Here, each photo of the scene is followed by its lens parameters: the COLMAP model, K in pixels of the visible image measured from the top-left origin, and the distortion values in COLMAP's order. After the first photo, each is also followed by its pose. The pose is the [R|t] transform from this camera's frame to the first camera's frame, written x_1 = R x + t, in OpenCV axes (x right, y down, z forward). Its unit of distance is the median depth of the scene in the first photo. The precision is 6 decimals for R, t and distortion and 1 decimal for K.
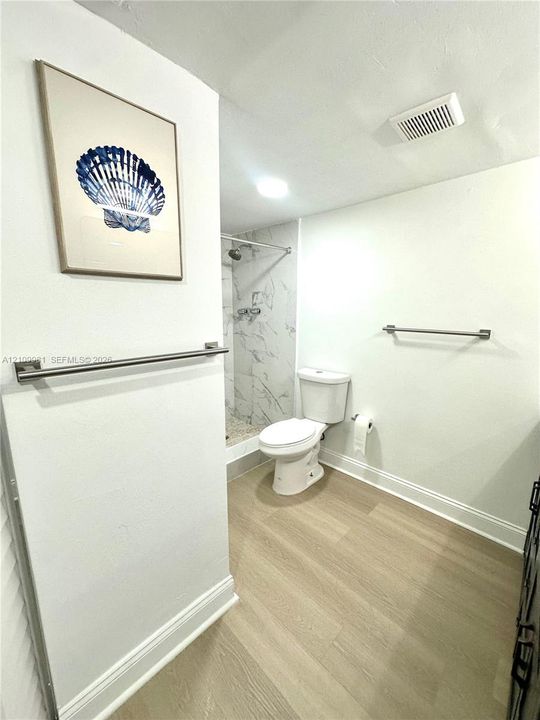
lens RADIAL K [[290.3, 0, 270.0], [0, 290.3, 360.0], [0, 0, 1]] dist [-0.004929, 0.000397]
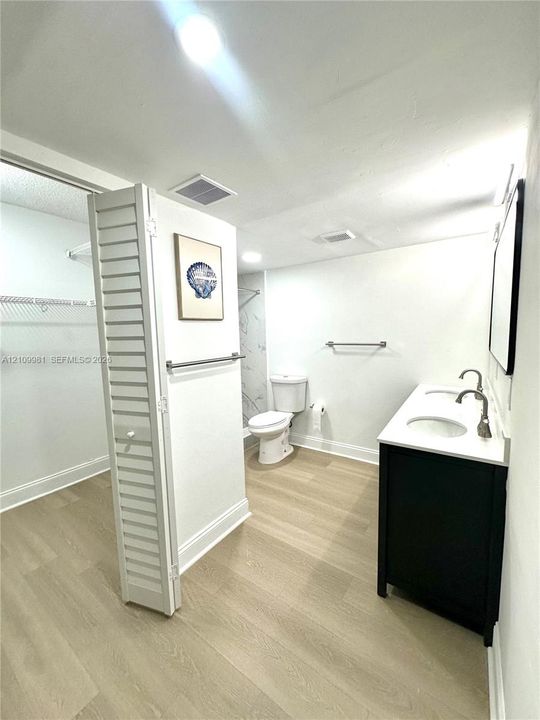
lens RADIAL K [[290.3, 0, 270.0], [0, 290.3, 360.0], [0, 0, 1]] dist [-0.004929, 0.000397]
pose [[0.985137, -0.048699, 0.164725, -0.146446], [0.062072, 0.995094, -0.077034, 0.071017], [-0.160165, 0.086114, 0.983327, -0.419916]]
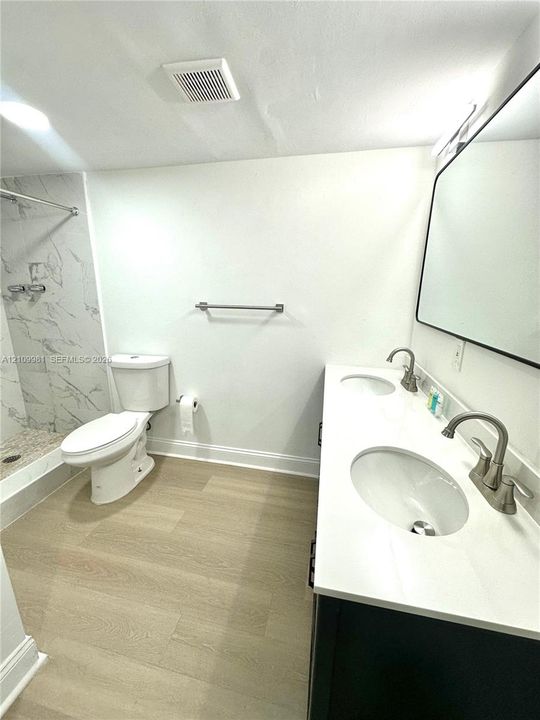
lens RADIAL K [[290.3, 0, 270.0], [0, 290.3, 360.0], [0, 0, 1]] dist [-0.004929, 0.000397]
pose [[0.843040, -0.125536, 0.522996, 0.059061], [0.089117, 0.991542, 0.094351, 0.003366], [-0.530417, -0.032934, 0.847097, 0.024791]]
